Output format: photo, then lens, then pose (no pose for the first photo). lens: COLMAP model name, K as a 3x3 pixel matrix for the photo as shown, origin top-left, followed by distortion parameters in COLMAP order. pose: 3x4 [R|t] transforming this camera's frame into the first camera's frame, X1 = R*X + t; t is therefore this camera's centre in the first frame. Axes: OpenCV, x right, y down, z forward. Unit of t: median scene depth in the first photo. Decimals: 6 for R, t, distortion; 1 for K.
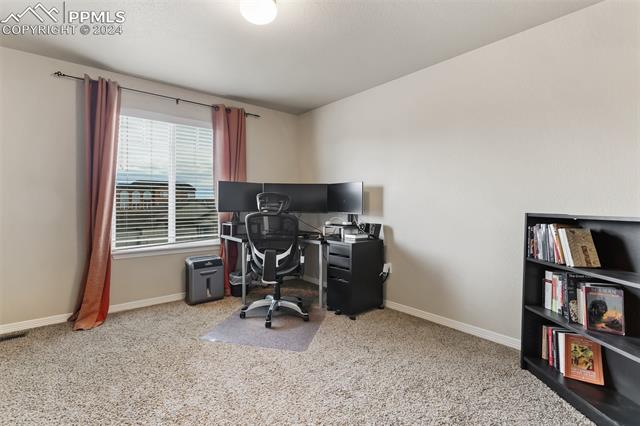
lens RADIAL K [[298.8, 0, 315.4], [0, 298.8, 208.2], [0, 0, 1]] dist [-0.000705, 0.000694]
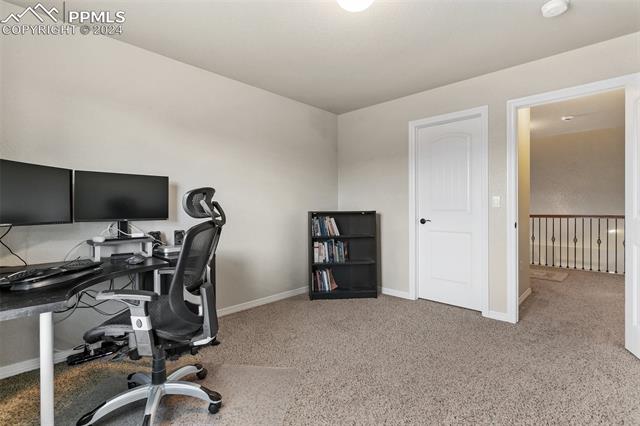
lens RADIAL K [[298.8, 0, 315.4], [0, 298.8, 208.2], [0, 0, 1]] dist [-0.000705, 0.000694]
pose [[-0.117787, -0.003049, 0.993034, -1.058010], [0.010924, 0.999931, 0.004366, -0.009007], [-0.992979, 0.011362, -0.117745, 1.194880]]
